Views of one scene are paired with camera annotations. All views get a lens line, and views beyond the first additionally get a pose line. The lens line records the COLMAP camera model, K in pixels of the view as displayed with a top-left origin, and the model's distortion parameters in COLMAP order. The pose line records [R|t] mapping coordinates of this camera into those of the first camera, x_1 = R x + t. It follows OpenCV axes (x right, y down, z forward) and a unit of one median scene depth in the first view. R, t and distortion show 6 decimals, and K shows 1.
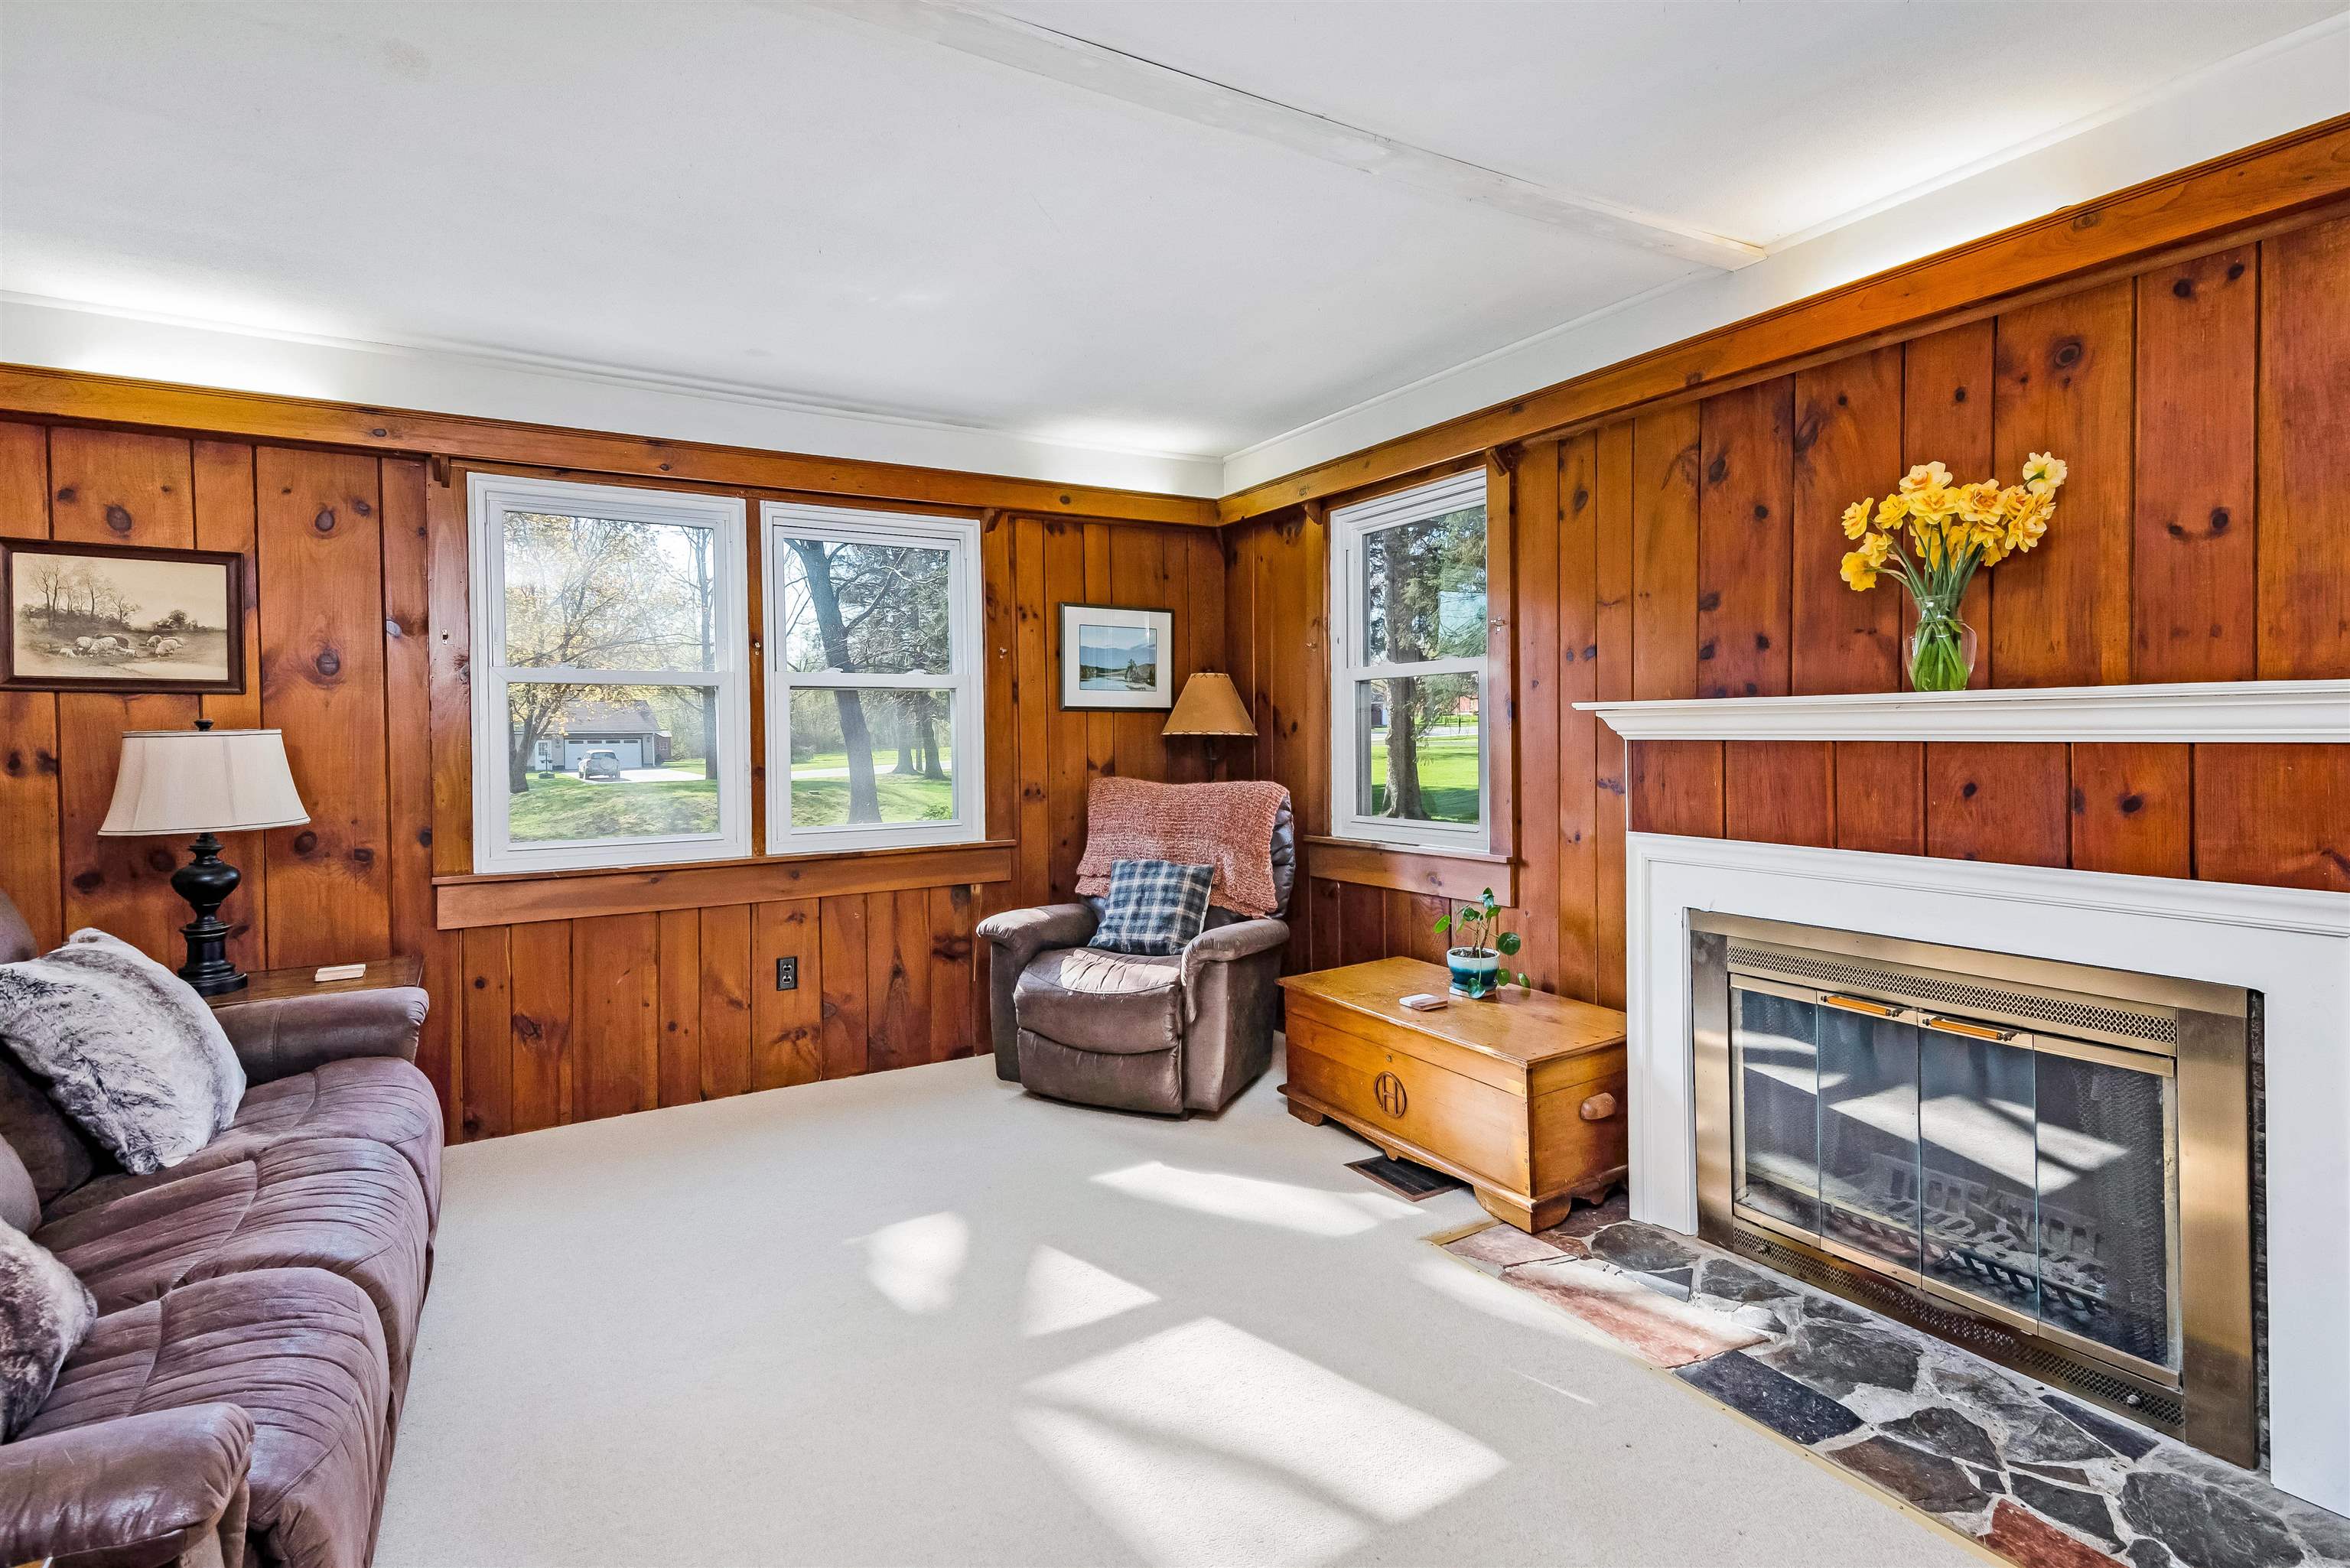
lens RADIAL K [[1129.1, 0, 1188.1], [0, 1129.1, 755.5], [0, 0, 1]] dist [0.015016, -0.003688]
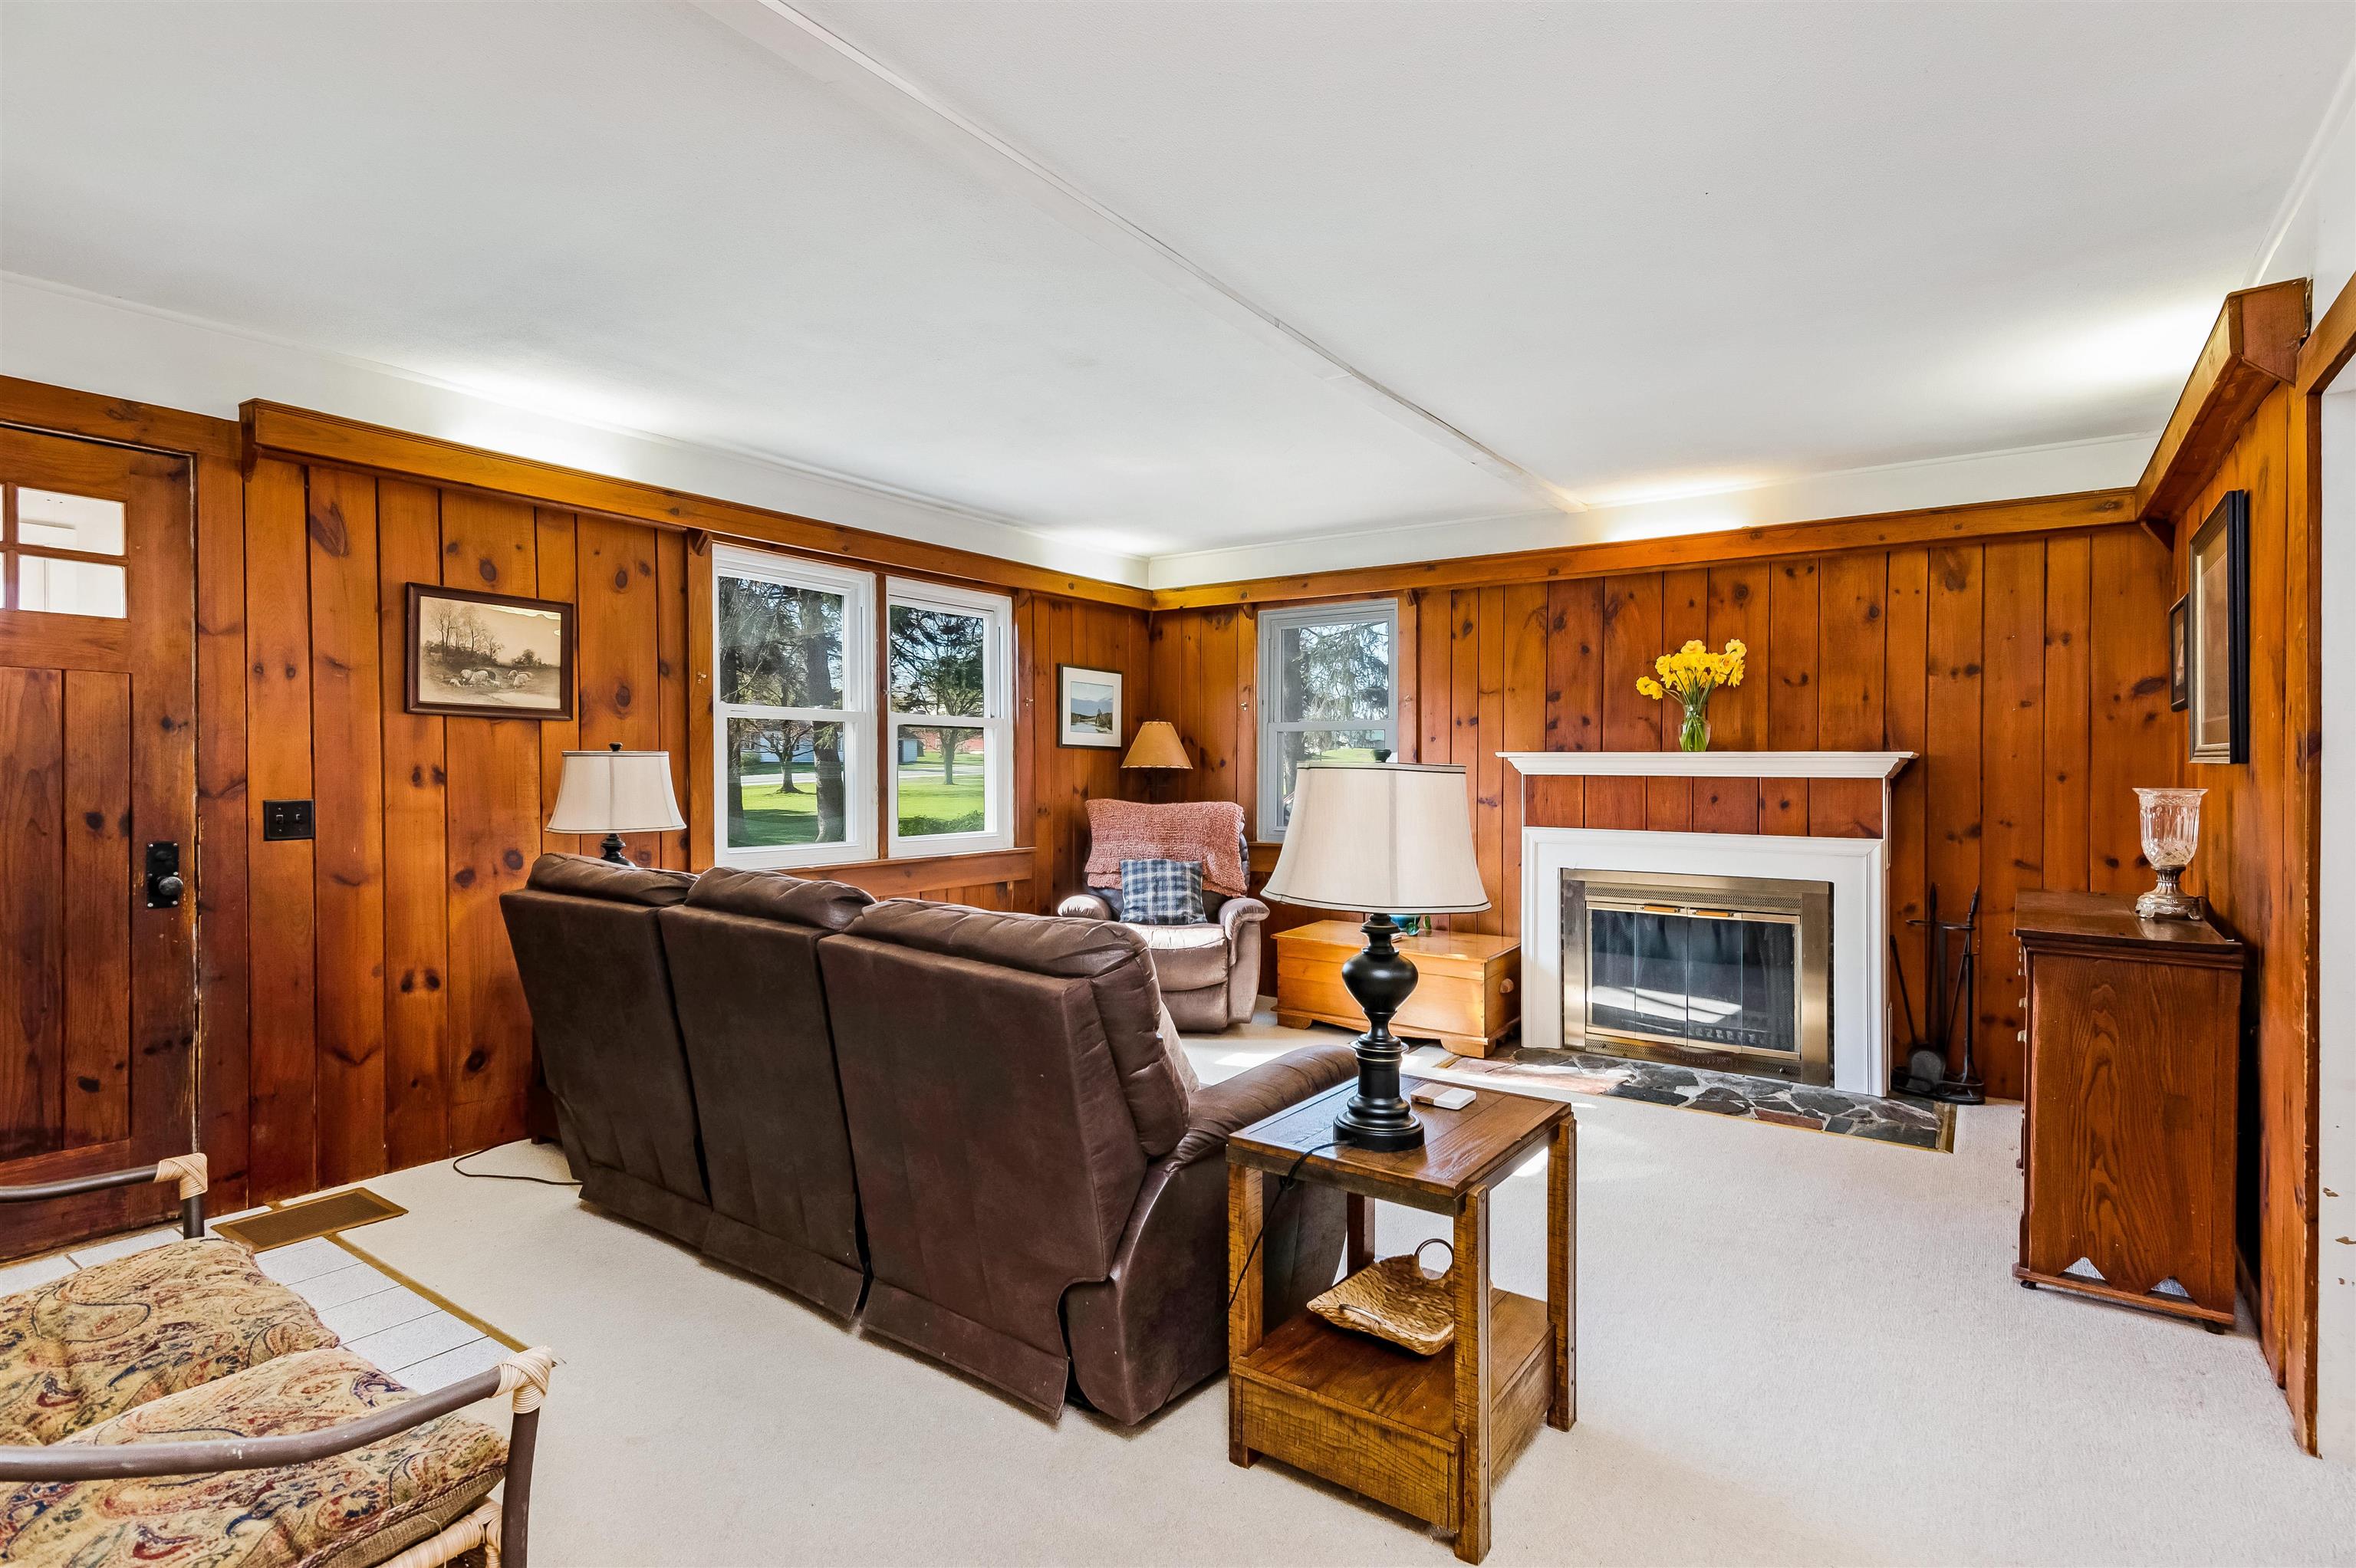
lens RADIAL K [[1148.1, 0, 1186.5], [0, 1148.1, 784.3], [0, 0, 1]] dist [0.004640, -0.000554]
pose [[0.913096, 0.009824, 0.407625, -0.656921], [-0.006267, 0.999930, -0.010060, 0.018496], [-0.407696, 0.006631, 0.913094, -0.330529]]
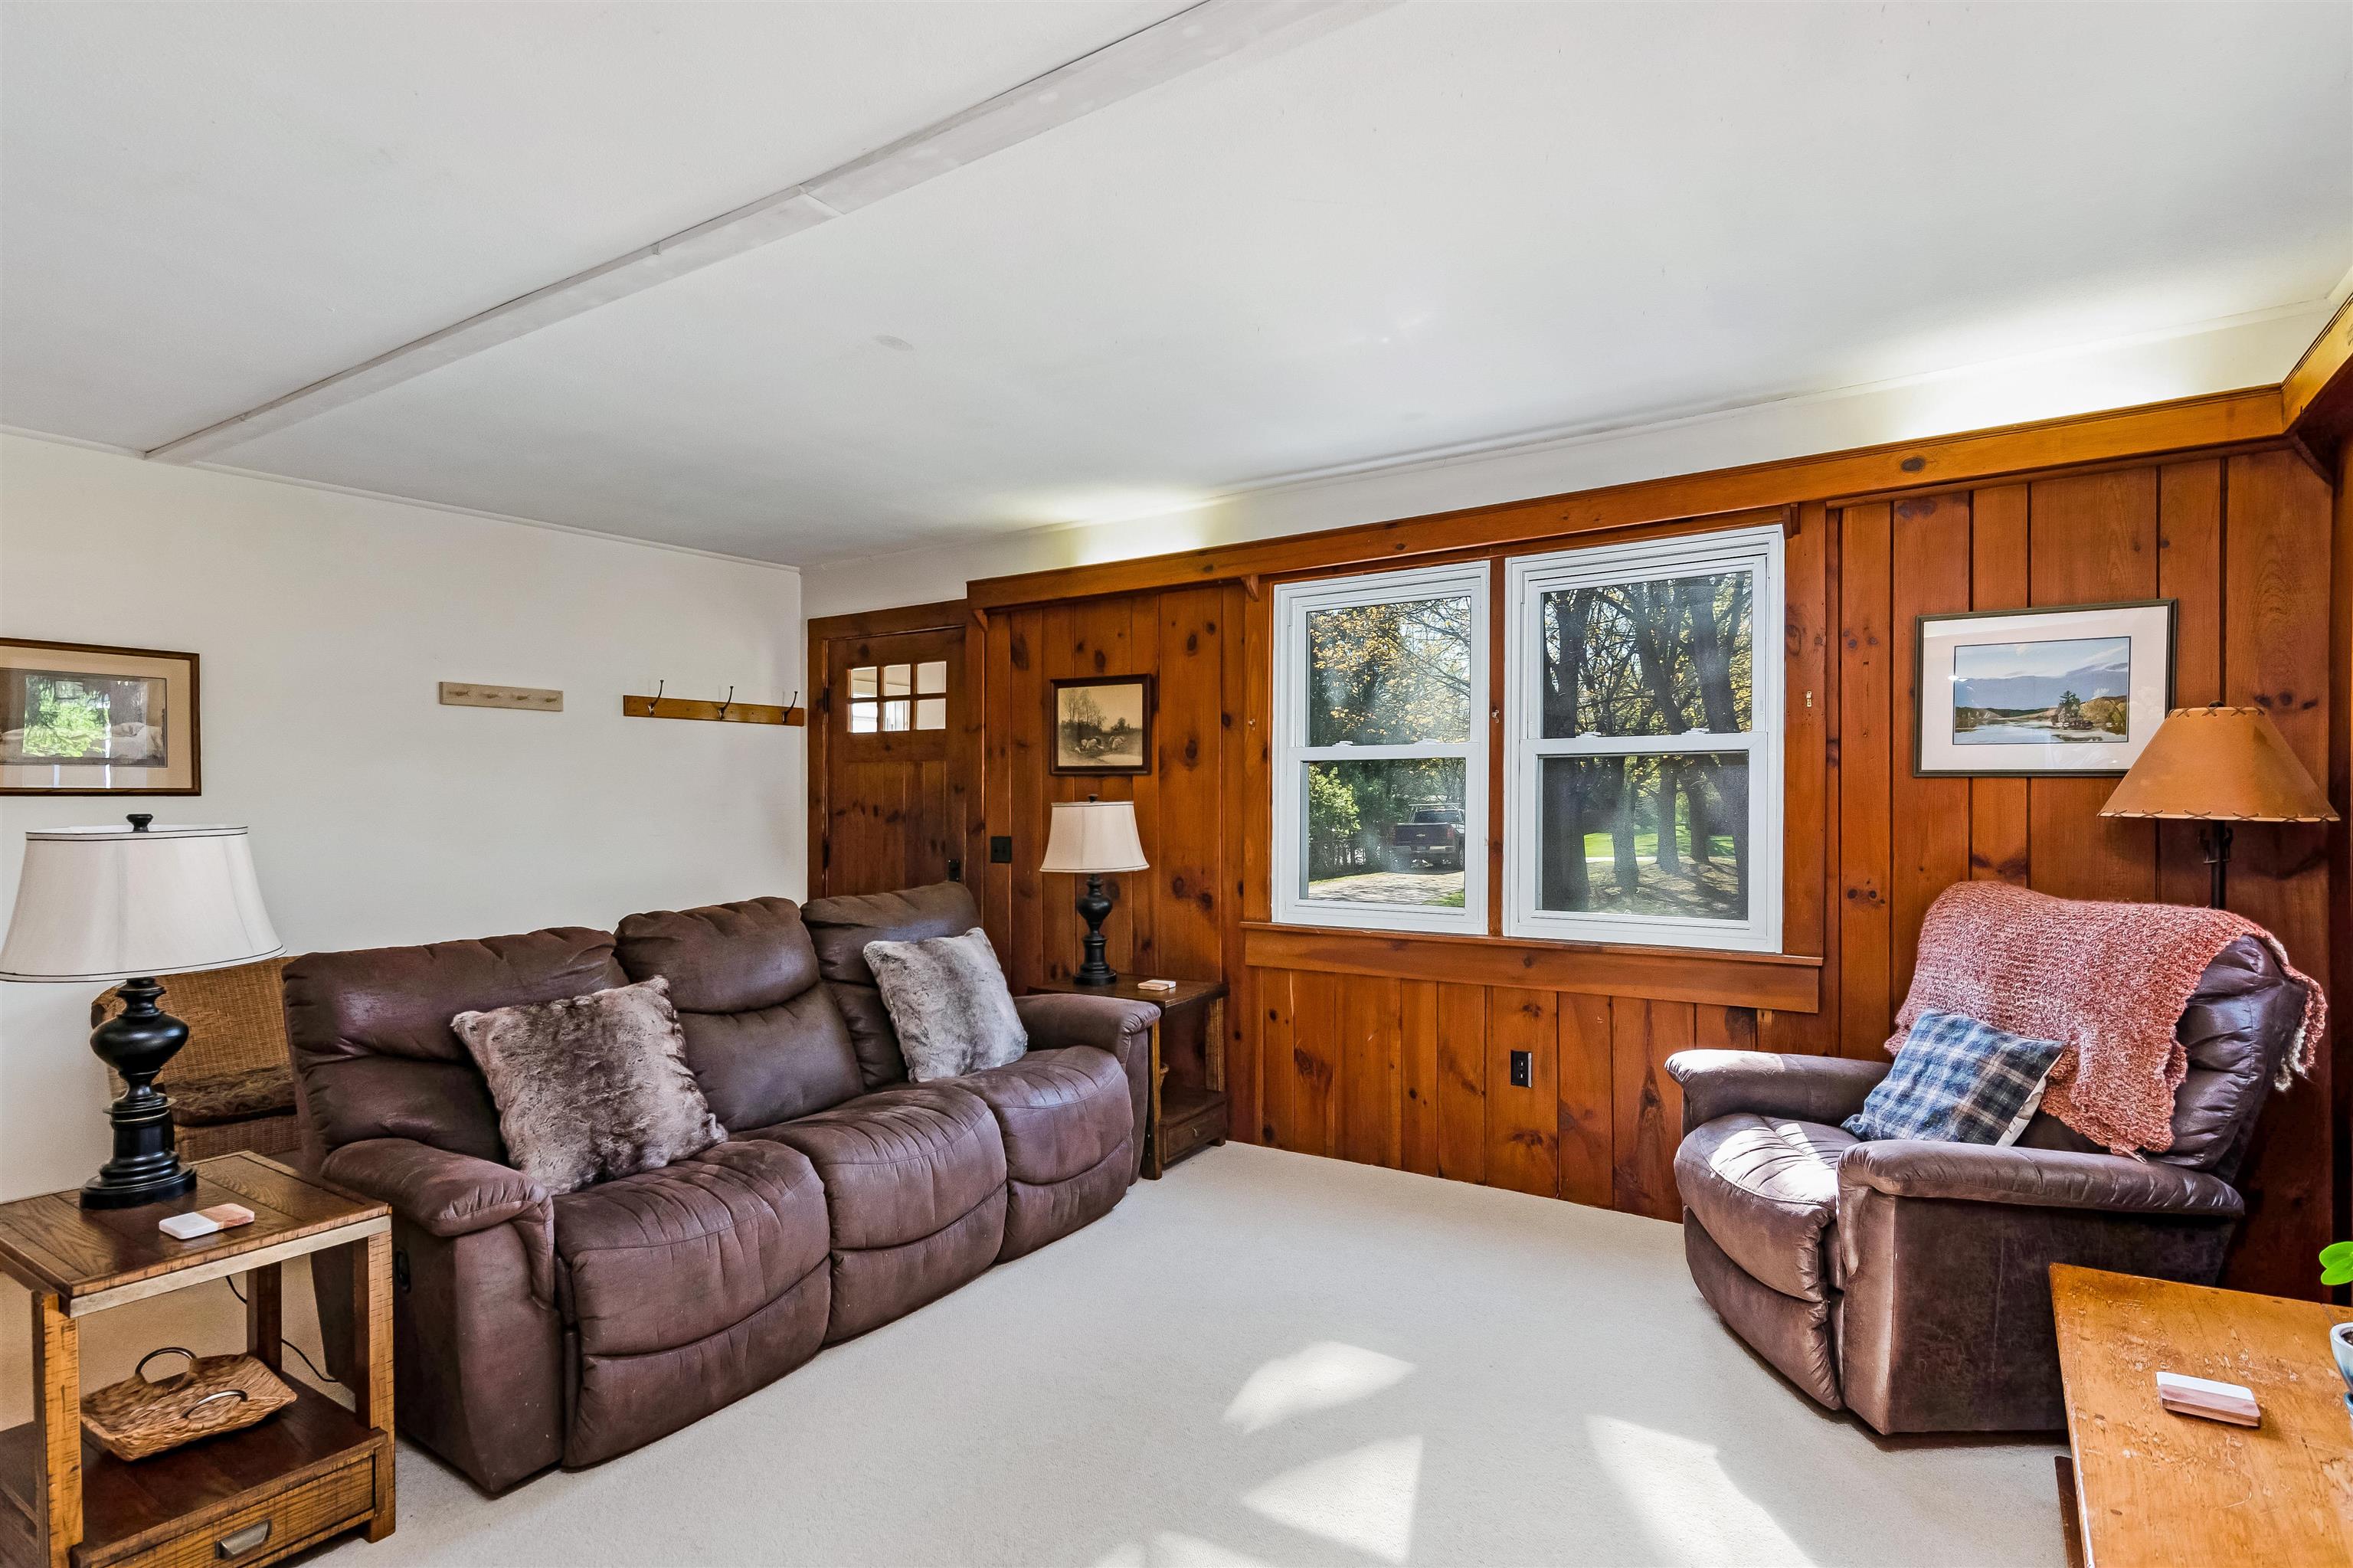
lens RADIAL K [[1207.9, 0, 1165.5], [0, 1207.9, 811.4], [0, 0, 1]] dist [0.028125, -0.001058]
pose [[0.415564, 0.018580, -0.909374, 0.466052], [-0.018772, 0.999754, 0.011849, -0.024855], [0.909370, 0.012147, 0.415811, 0.365814]]
